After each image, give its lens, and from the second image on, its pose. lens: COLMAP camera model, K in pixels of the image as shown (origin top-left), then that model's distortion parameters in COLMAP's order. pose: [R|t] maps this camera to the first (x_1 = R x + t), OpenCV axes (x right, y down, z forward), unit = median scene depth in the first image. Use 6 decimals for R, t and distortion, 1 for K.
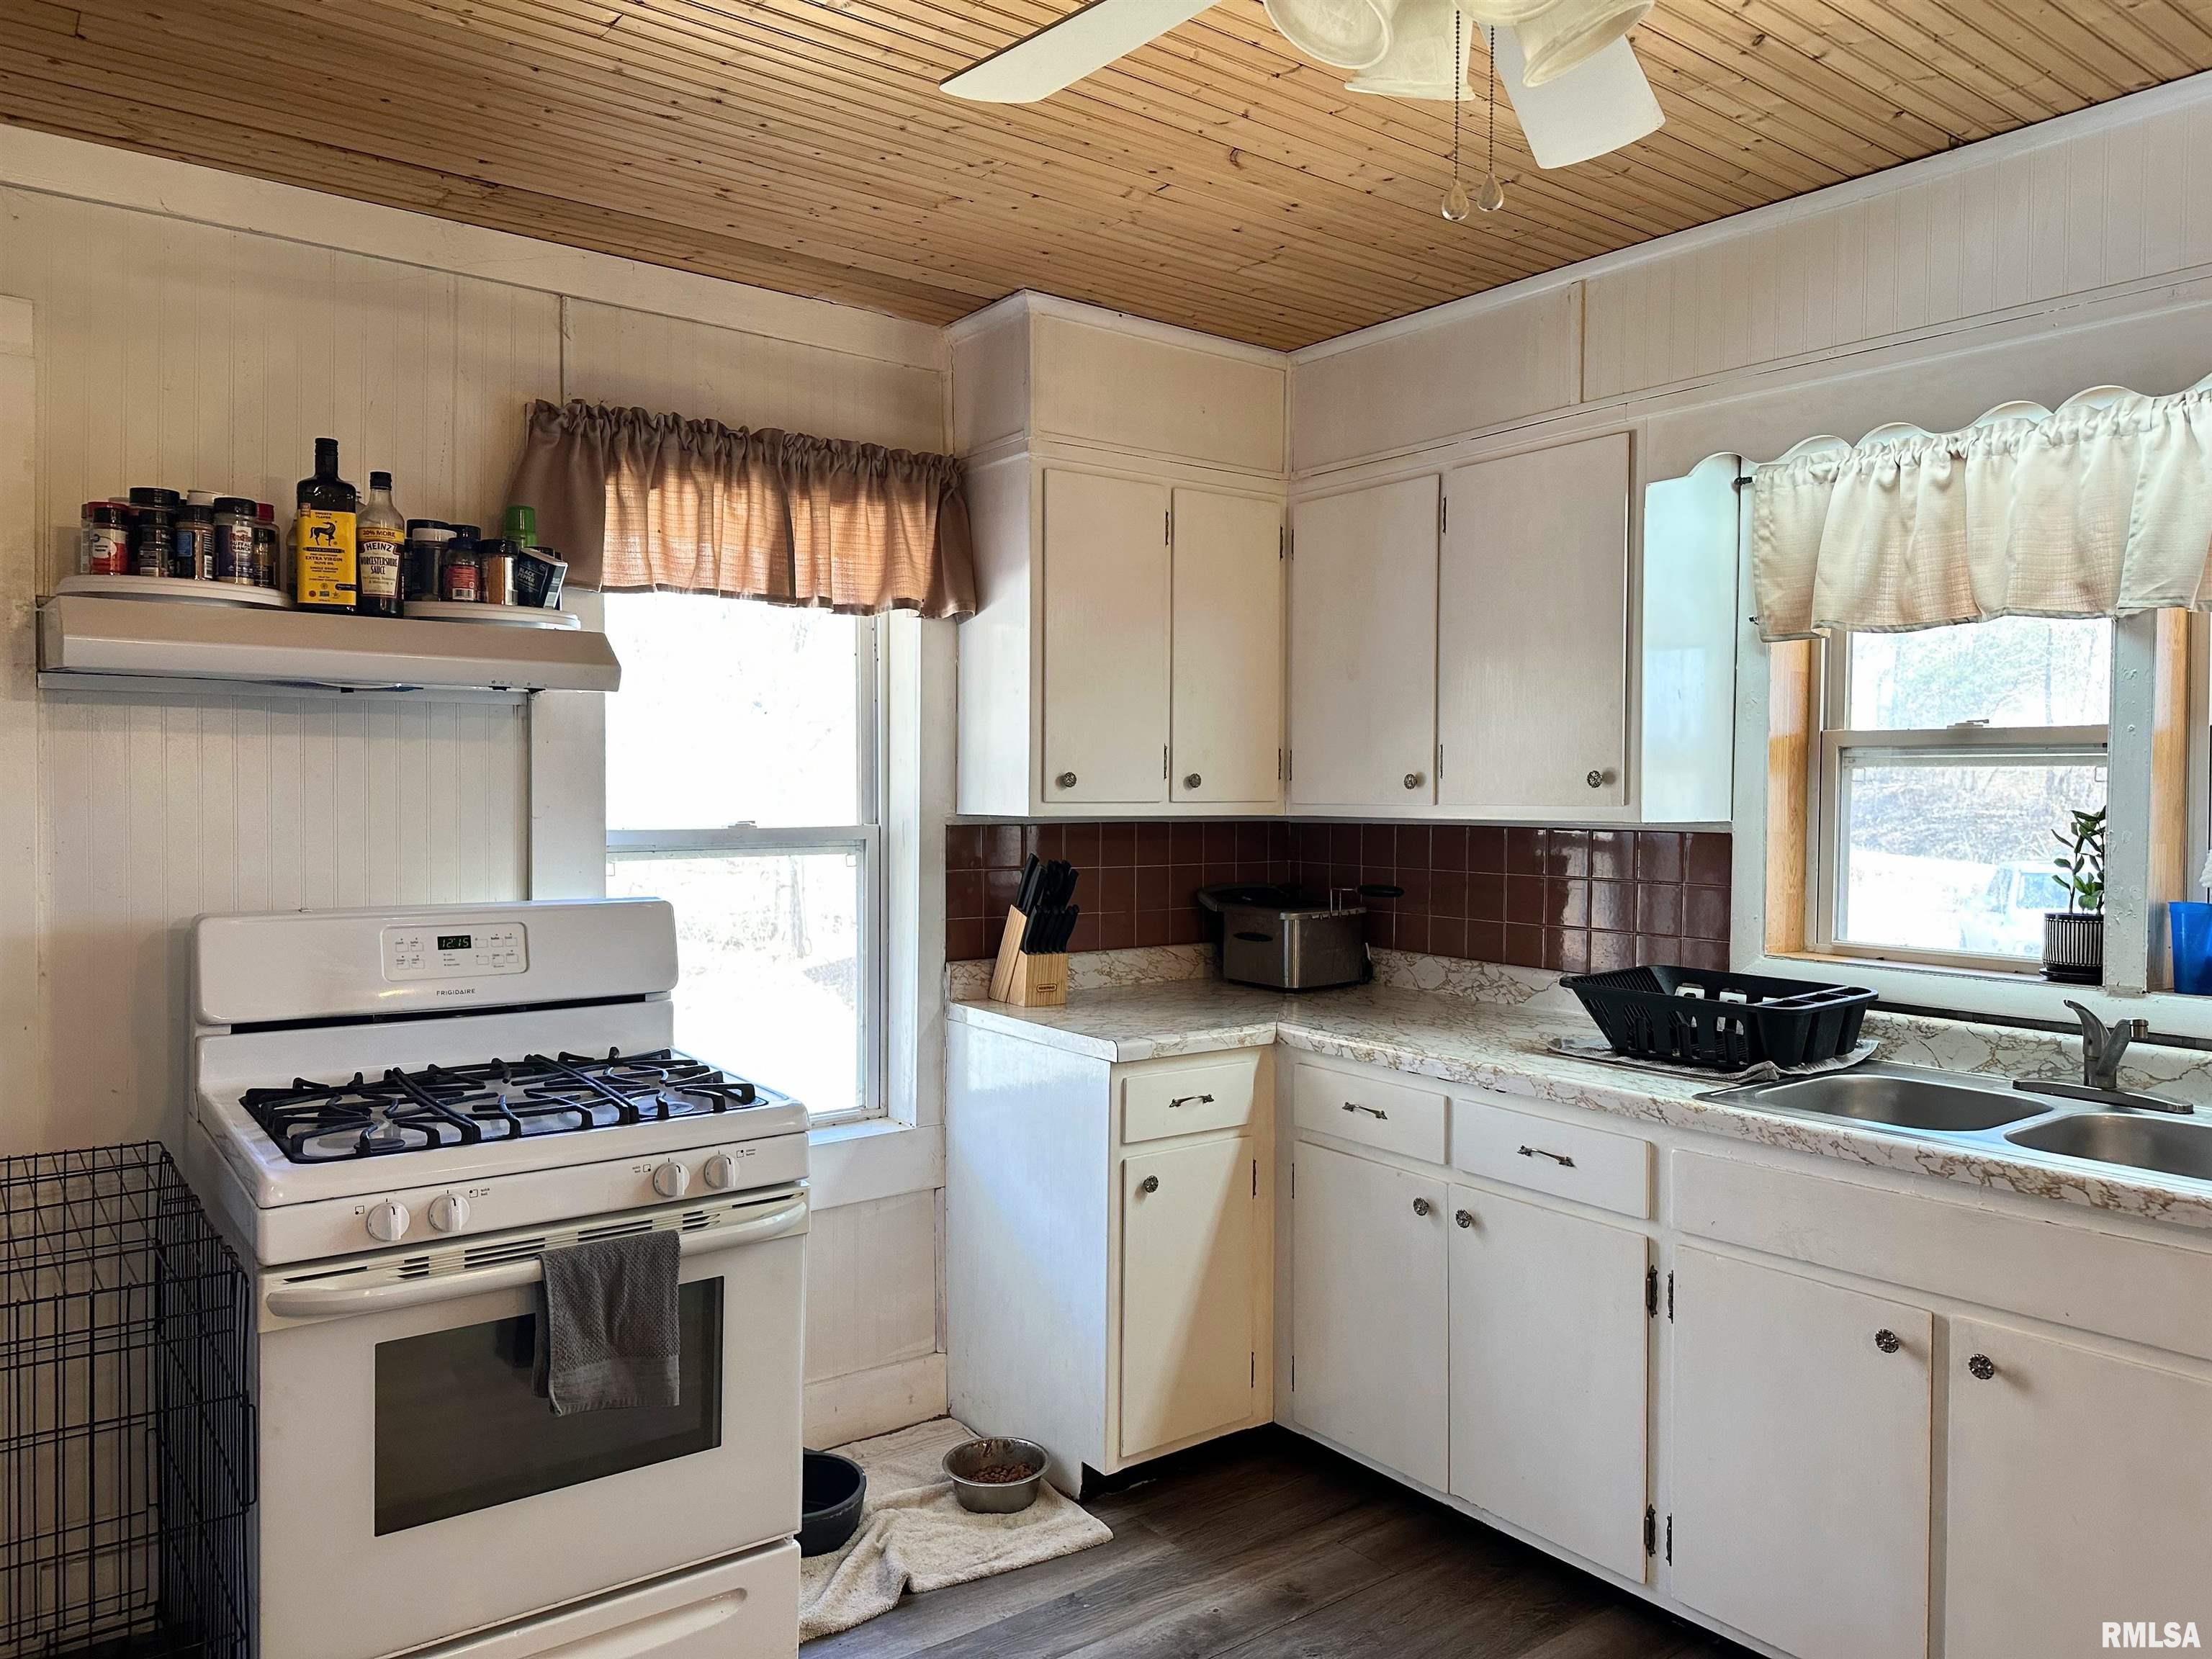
lens RADIAL K [[1531.7, 0, 1112.0], [0, 1531.7, 823.4], [0, 0, 1]] dist [0.132427, -0.208600]
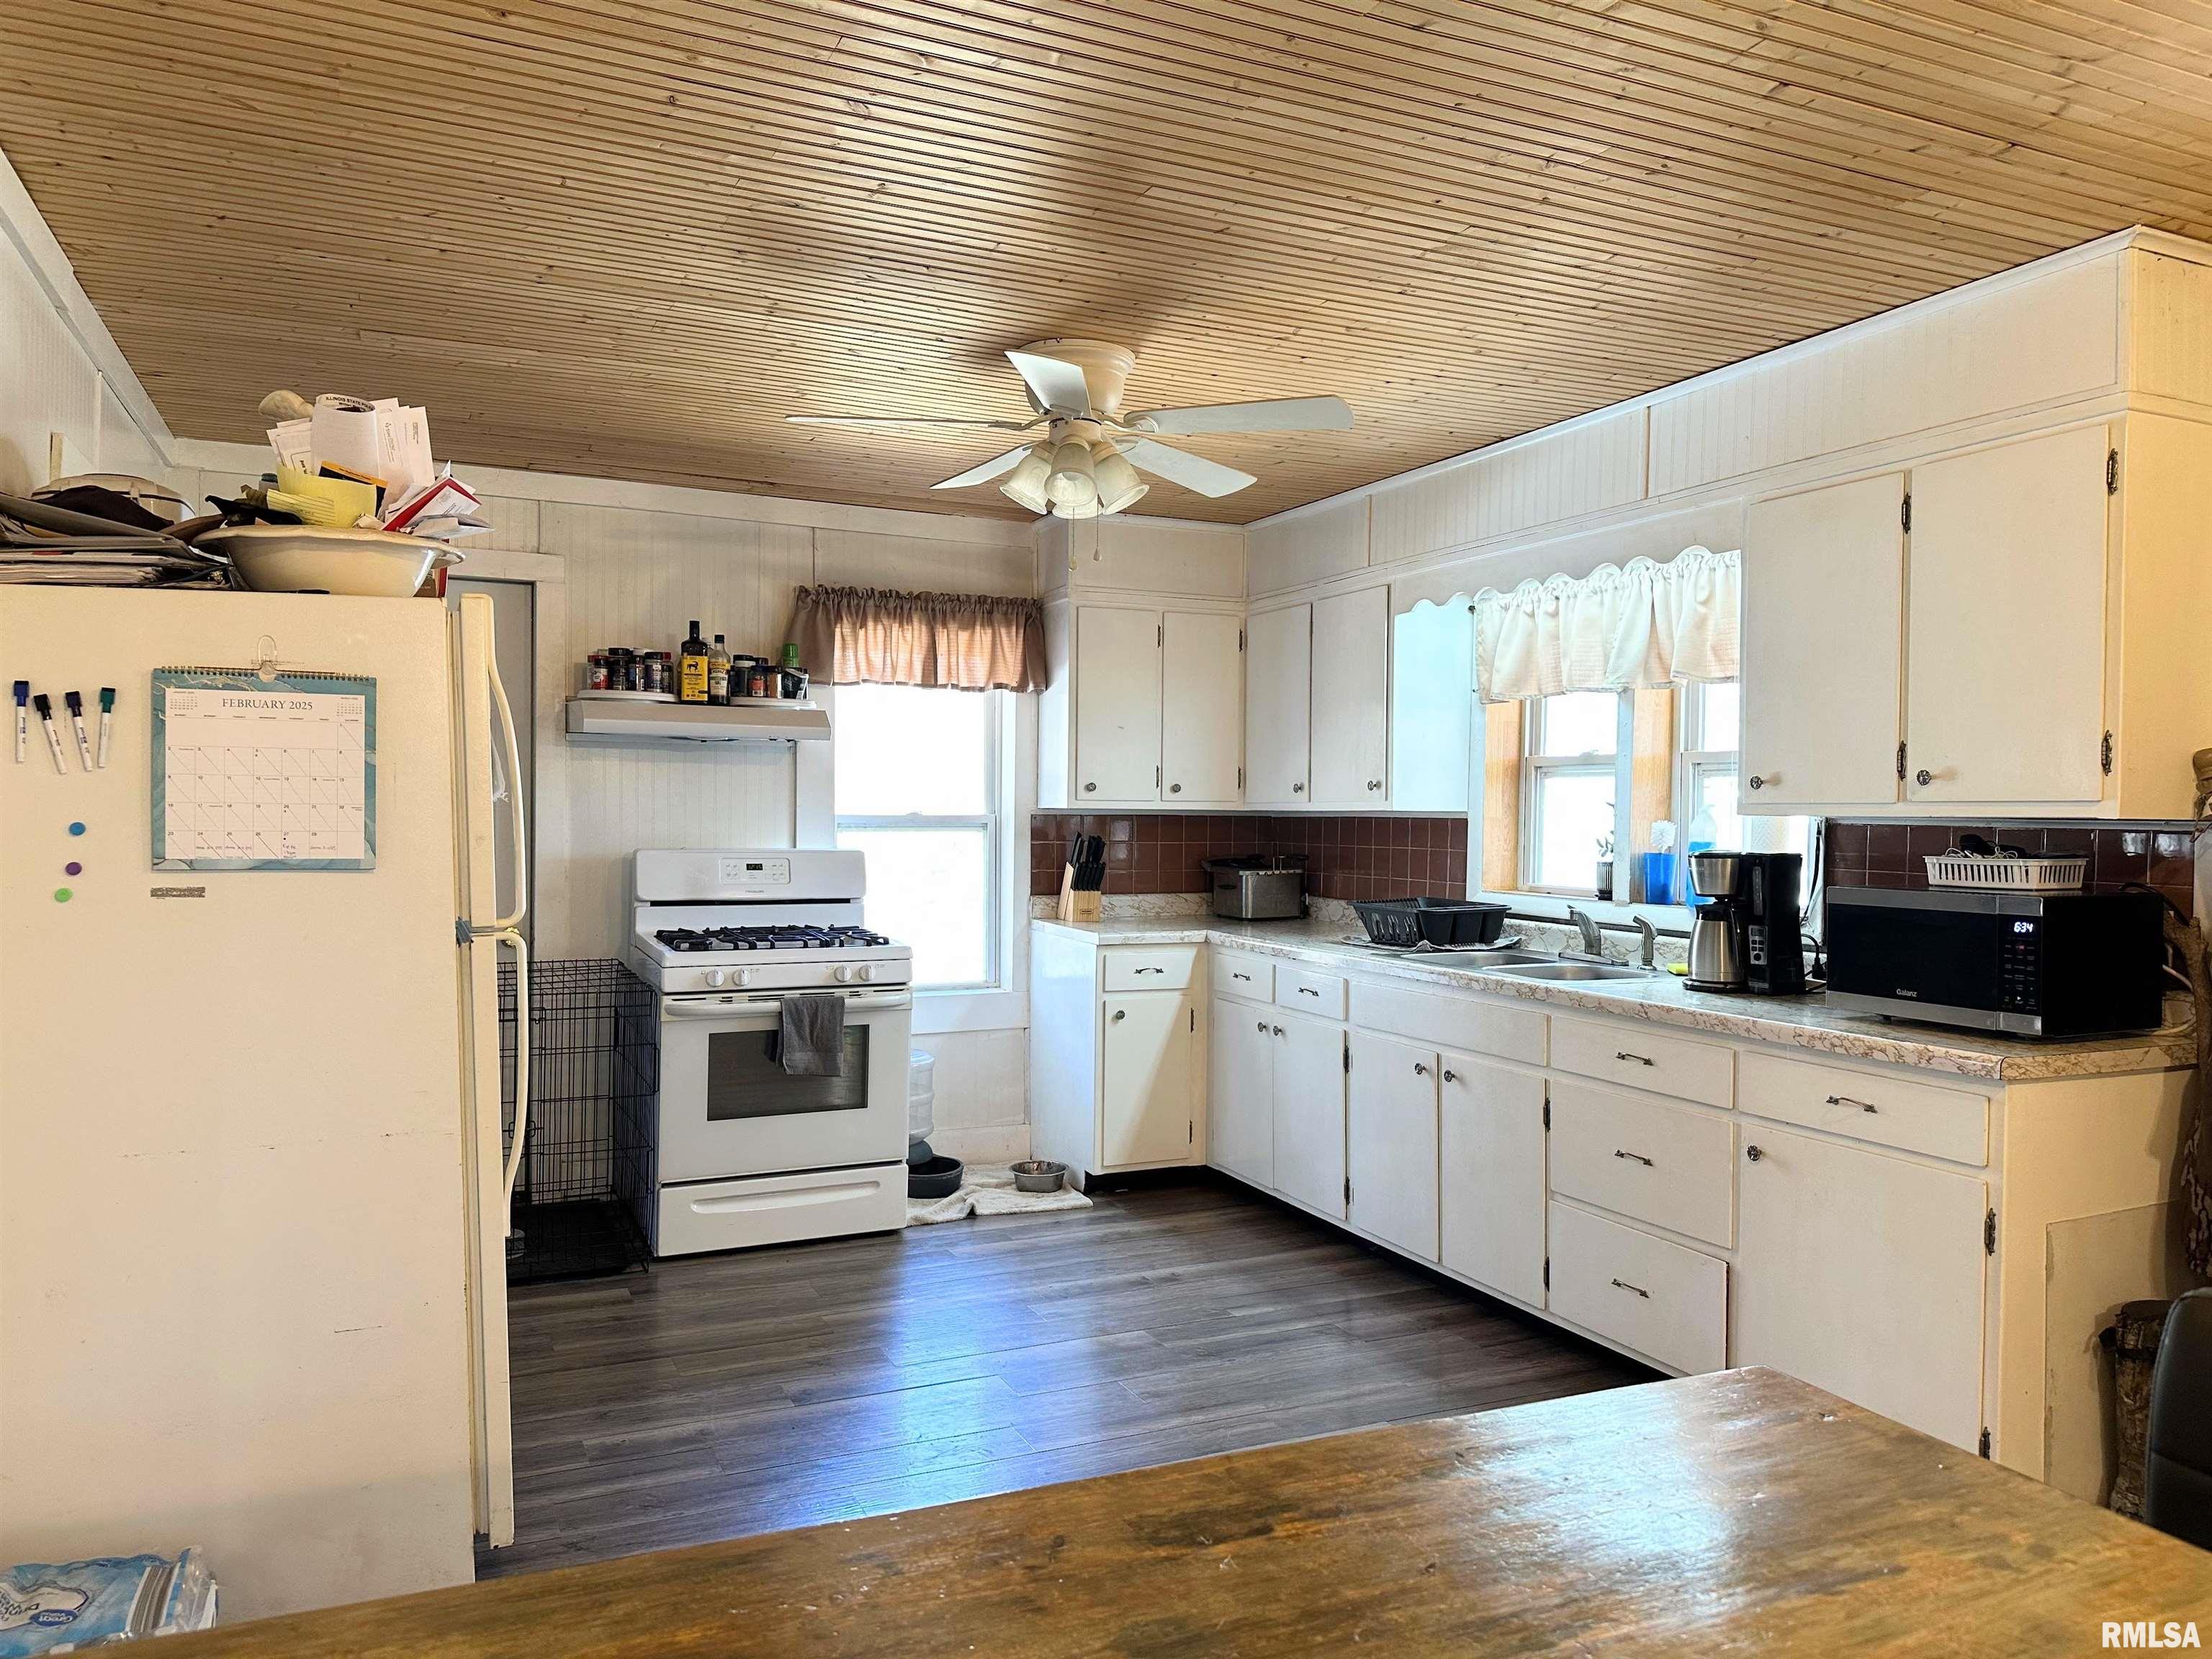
lens RADIAL K [[1542.3, 0, 1112.7], [0, 1542.3, 838.1], [0, 0, 1]] dist [0.143146, -0.217116]
pose [[0.976619, 0.006987, -0.214865, 0.404319], [-0.008312, 0.999952, -0.005268, 0.041548], [0.214818, 0.006930, 0.976630, -0.749599]]
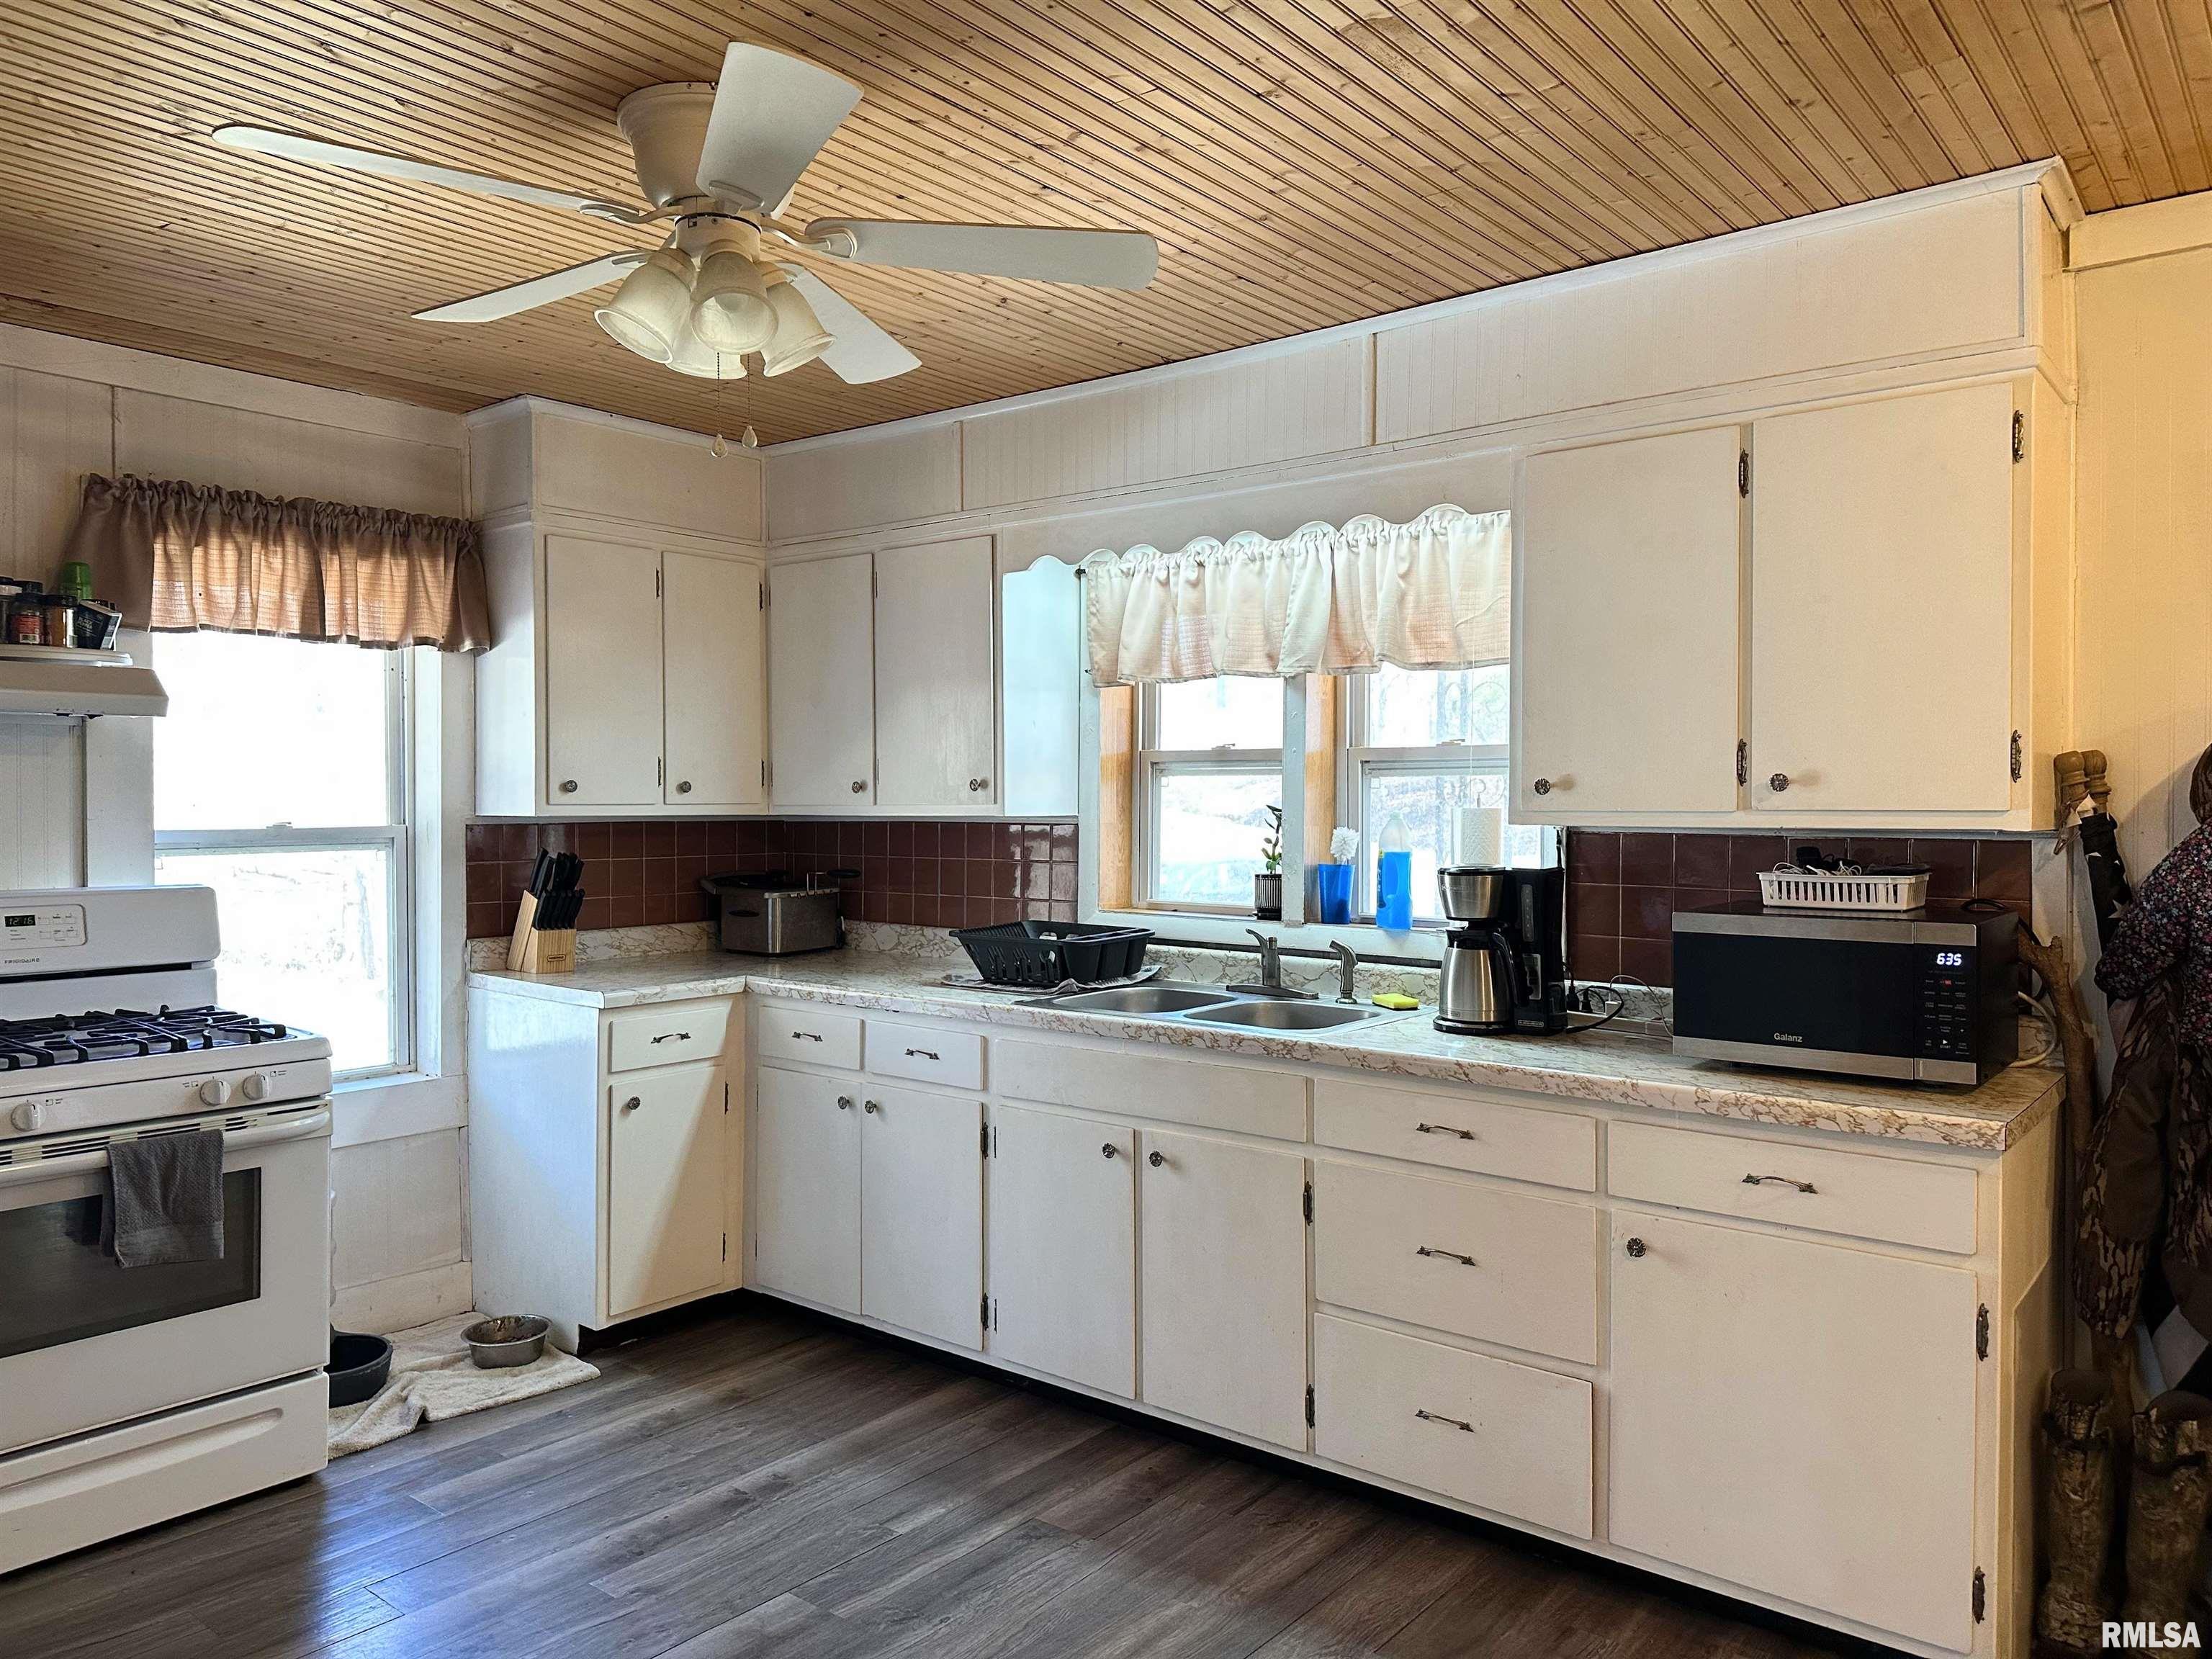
lens RADIAL K [[1539.4, 0, 1119.4], [0, 1539.4, 814.5], [0, 0, 1]] dist [0.104508, -0.146493]
pose [[0.970298, -0.007769, 0.241789, 0.106794], [0.010582, 0.999891, -0.010334, 0.013076], [-0.241682, 0.012586, 0.970274, -0.360112]]
